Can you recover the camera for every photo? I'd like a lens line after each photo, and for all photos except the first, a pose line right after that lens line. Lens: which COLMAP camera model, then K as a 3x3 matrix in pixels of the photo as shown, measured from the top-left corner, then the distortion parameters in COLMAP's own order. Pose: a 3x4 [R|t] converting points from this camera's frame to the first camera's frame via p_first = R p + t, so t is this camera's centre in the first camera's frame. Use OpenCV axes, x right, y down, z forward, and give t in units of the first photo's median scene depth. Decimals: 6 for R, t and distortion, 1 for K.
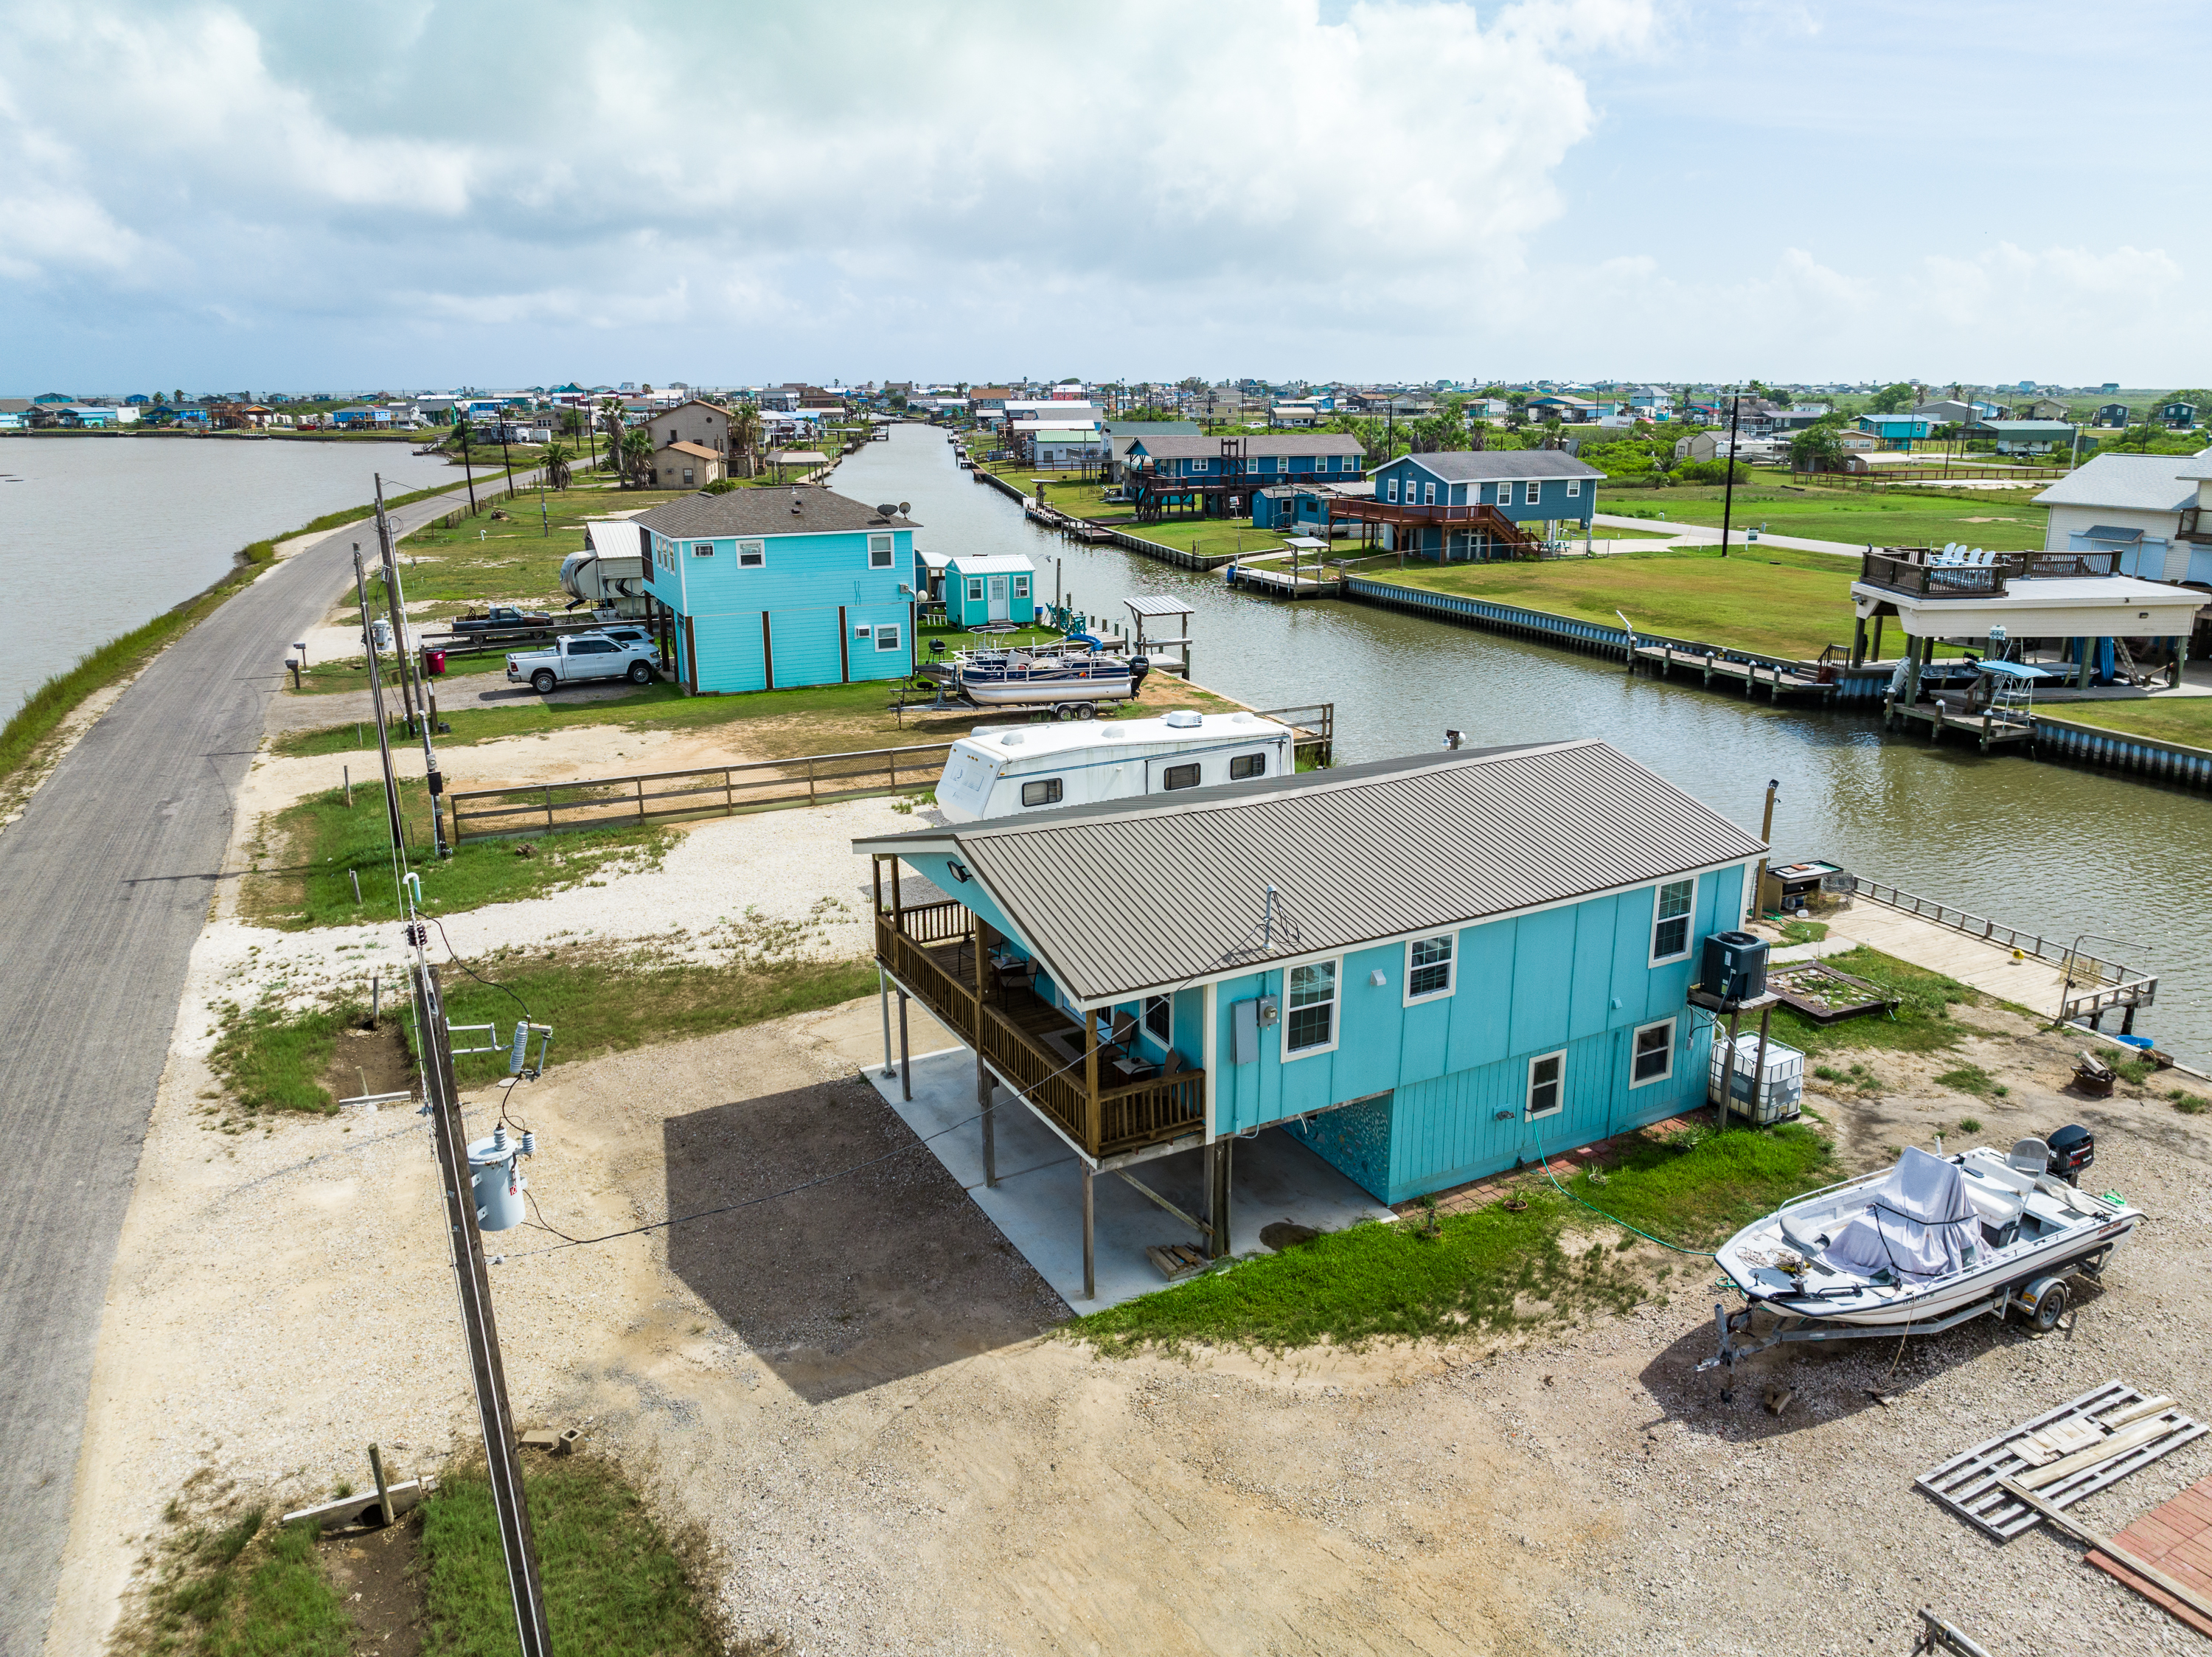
lens RADIAL K [[1562.8, 0, 1111.9], [0, 1562.8, 850.5], [0, 0, 1]] dist [-0.041969, -0.000720]
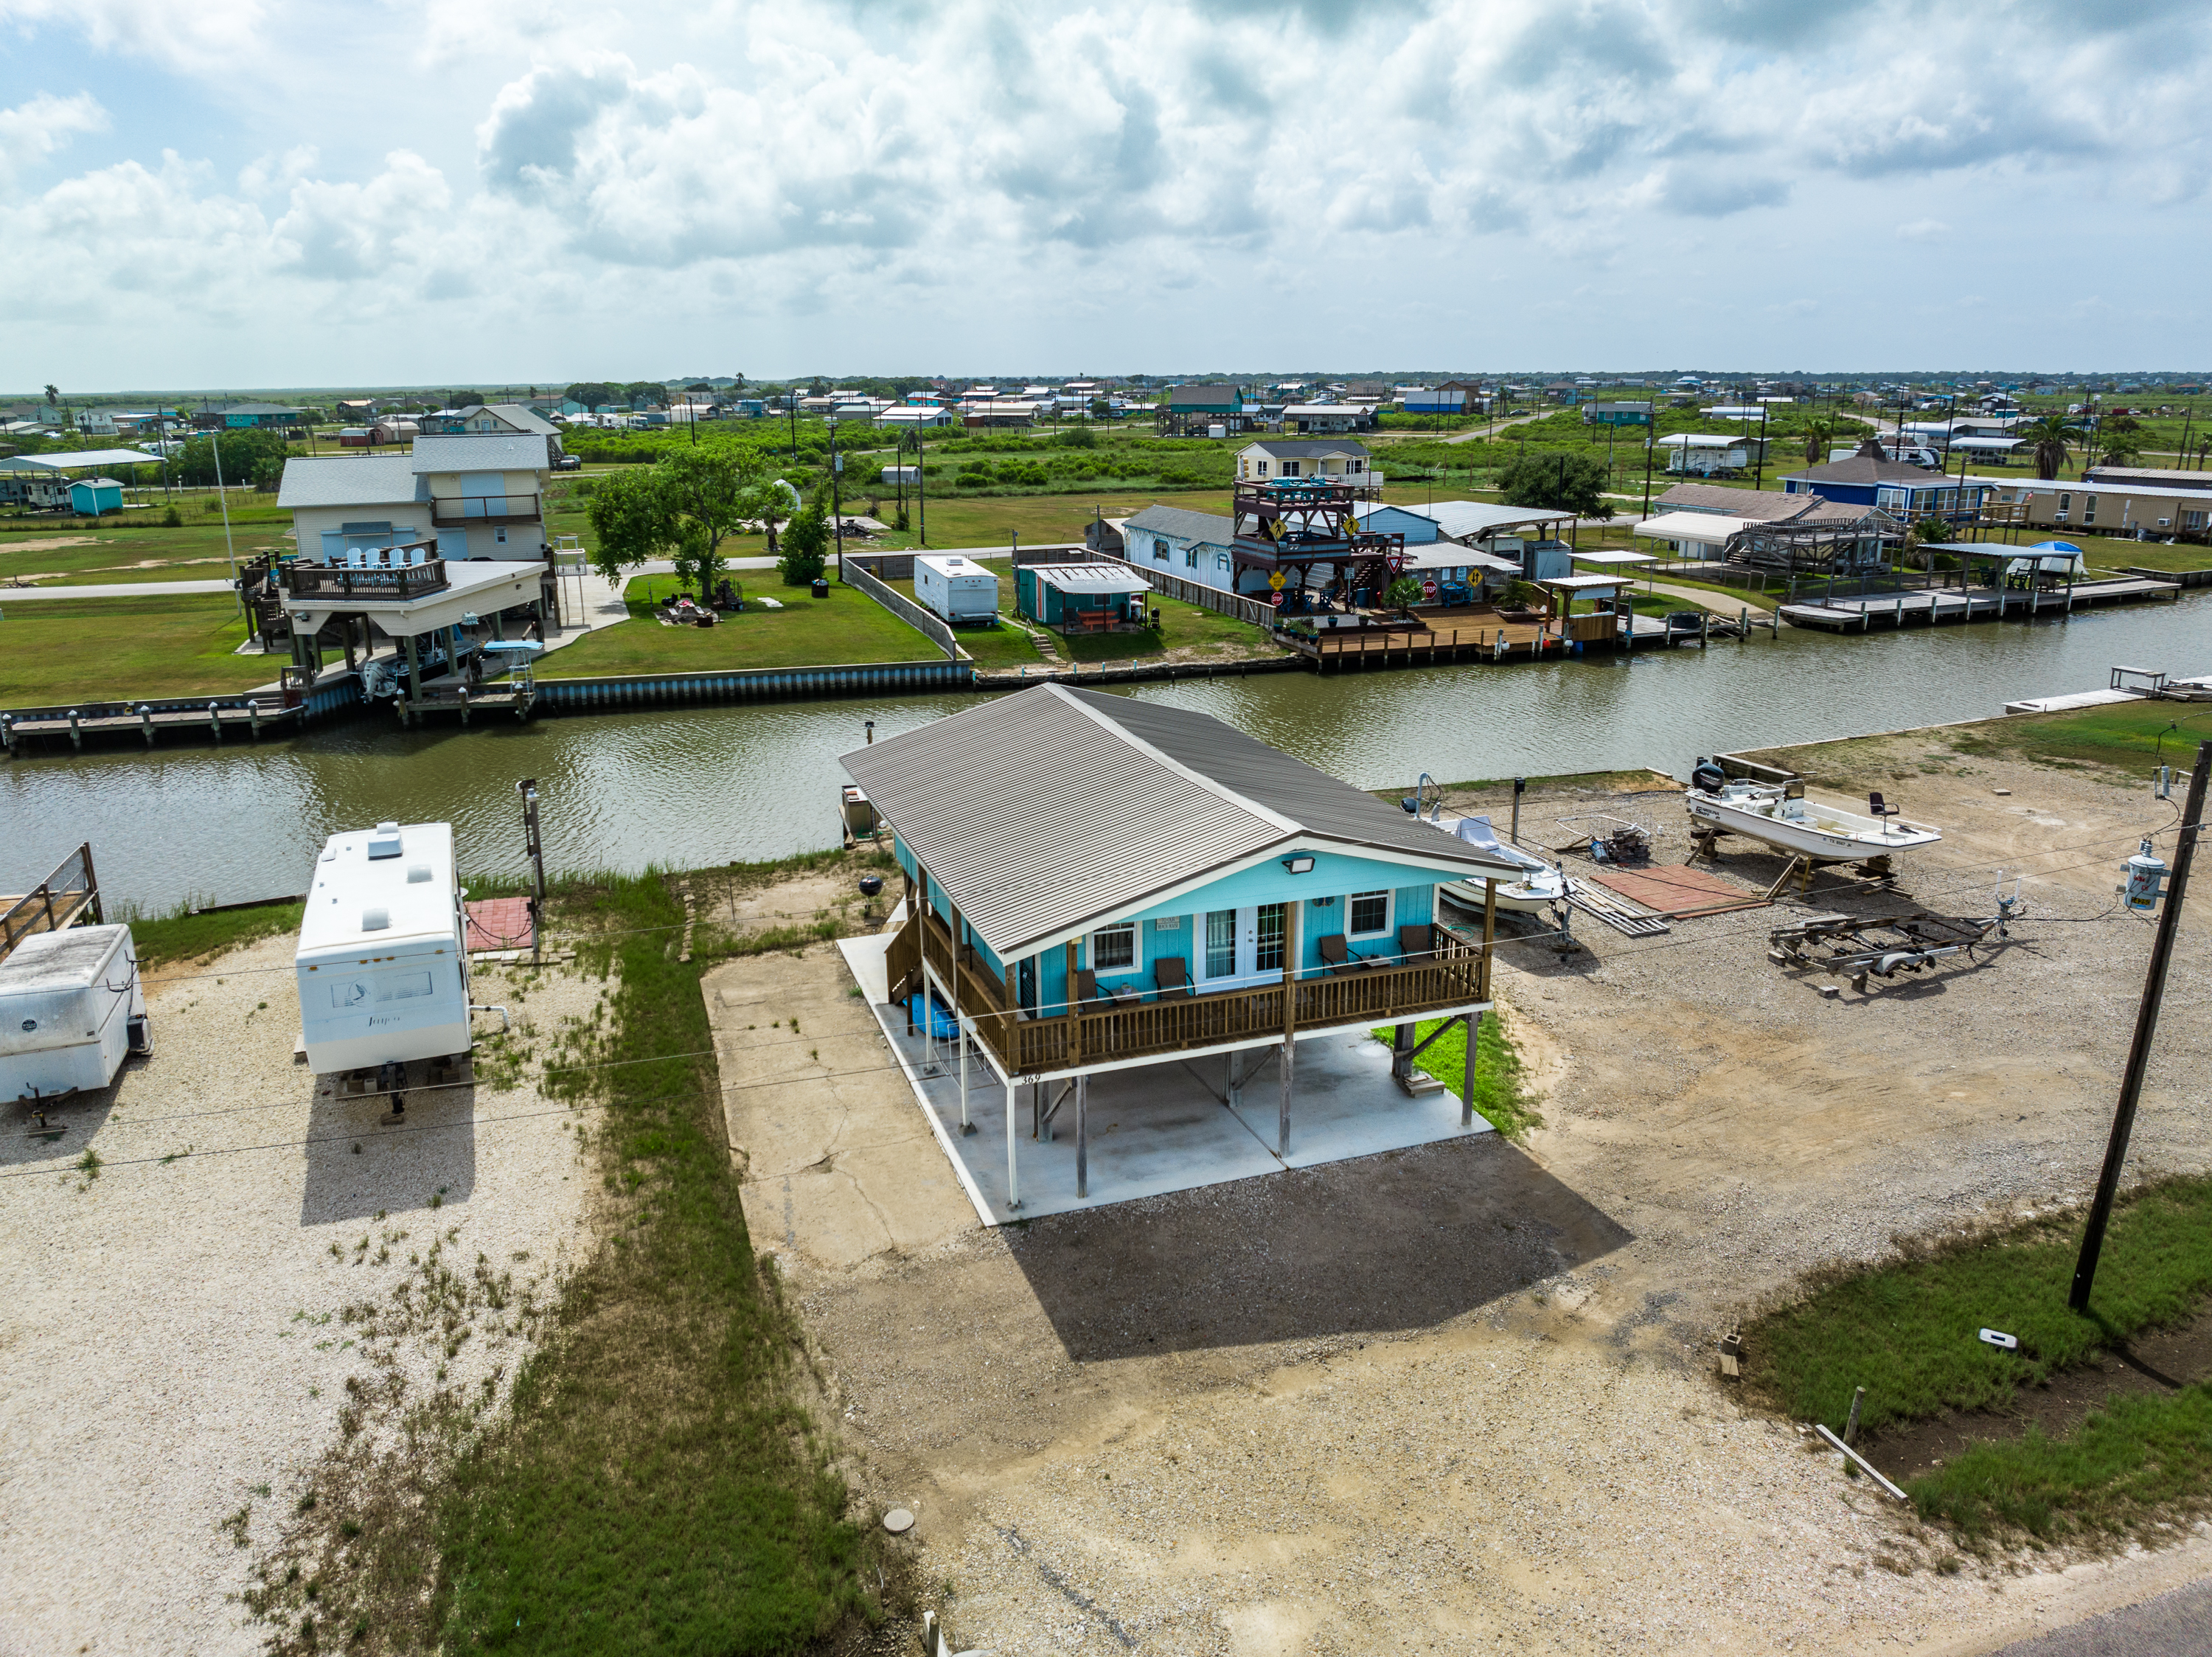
lens RADIAL K [[1562.8, 0, 1111.9], [0, 1562.8, 850.5], [0, 0, 1]] dist [-0.041969, -0.000720]
pose [[0.143513, -0.288389, 0.946697, -0.976025], [0.293103, 0.926068, 0.237673, -0.248666], [-0.945248, 0.243371, 0.217431, 0.776363]]
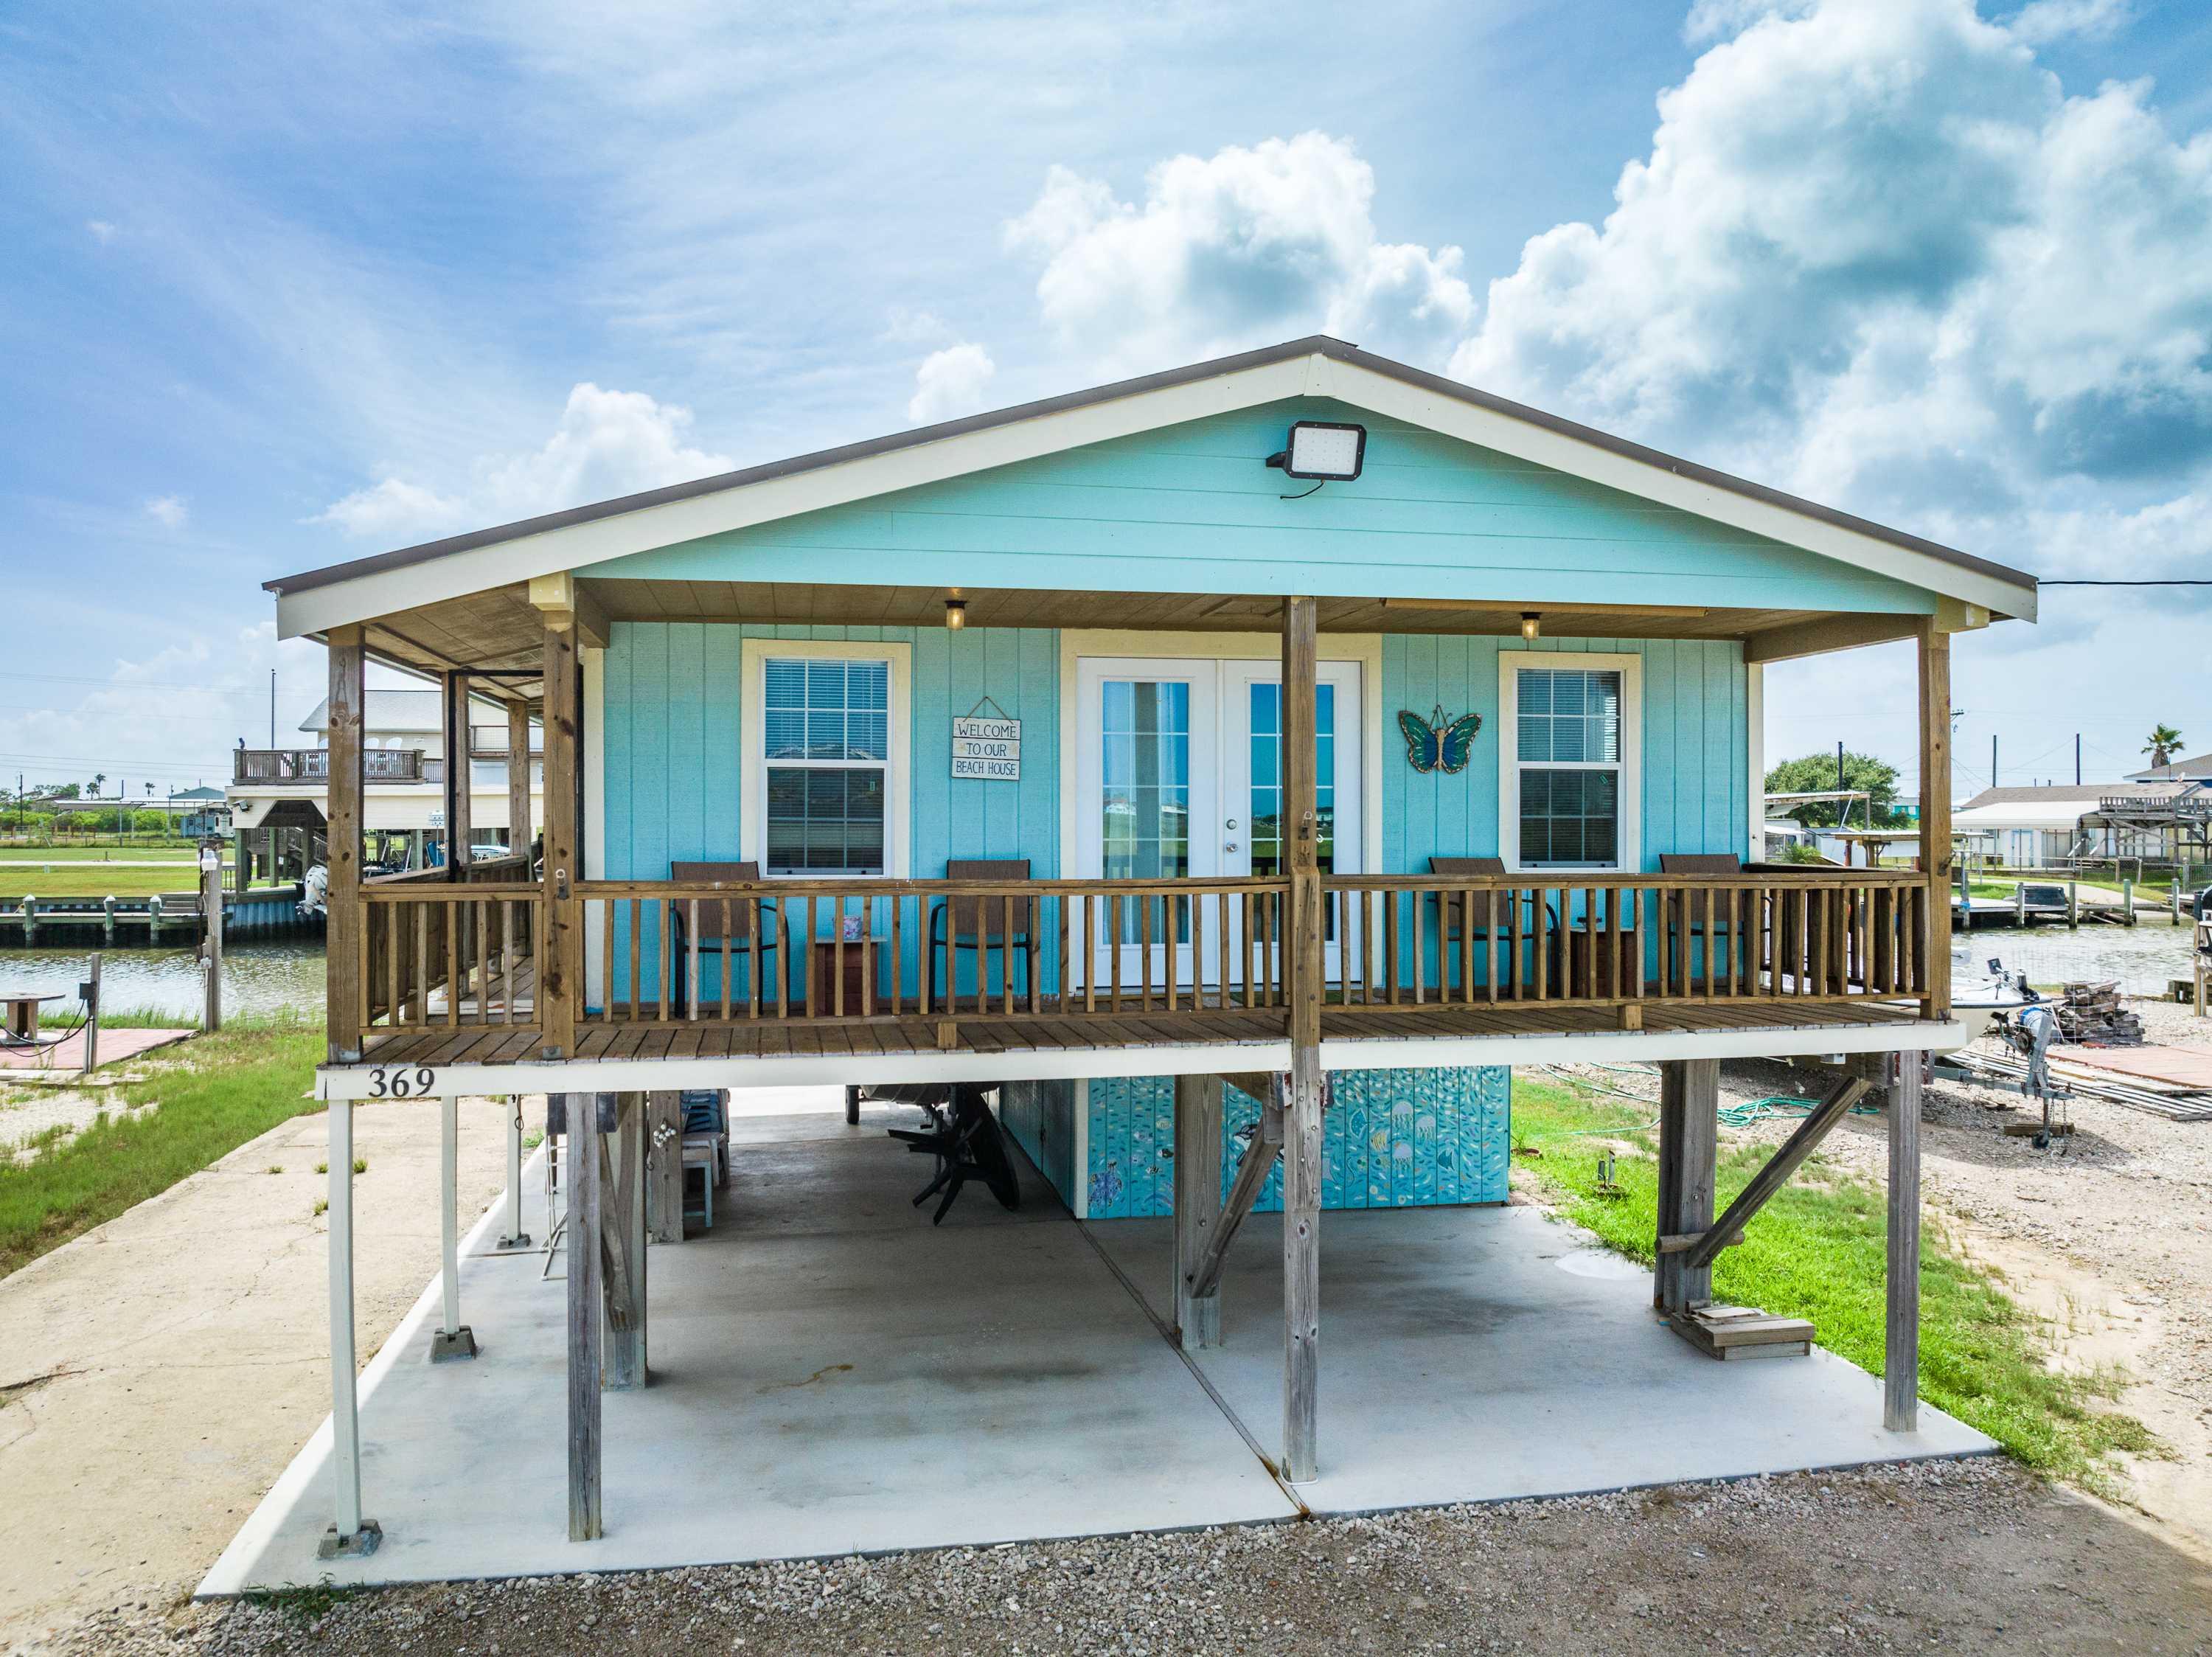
lens RADIAL K [[1582.9, 0, 1064.2], [0, 1582.9, 832.9], [0, 0, 1]] dist [-0.040269, 0.003249]
pose [[0.310513, -0.006489, 0.950547, -0.383590], [0.275127, 0.957789, -0.083337, 0.091776], [-0.909883, 0.287399, 0.299191, 0.849478]]
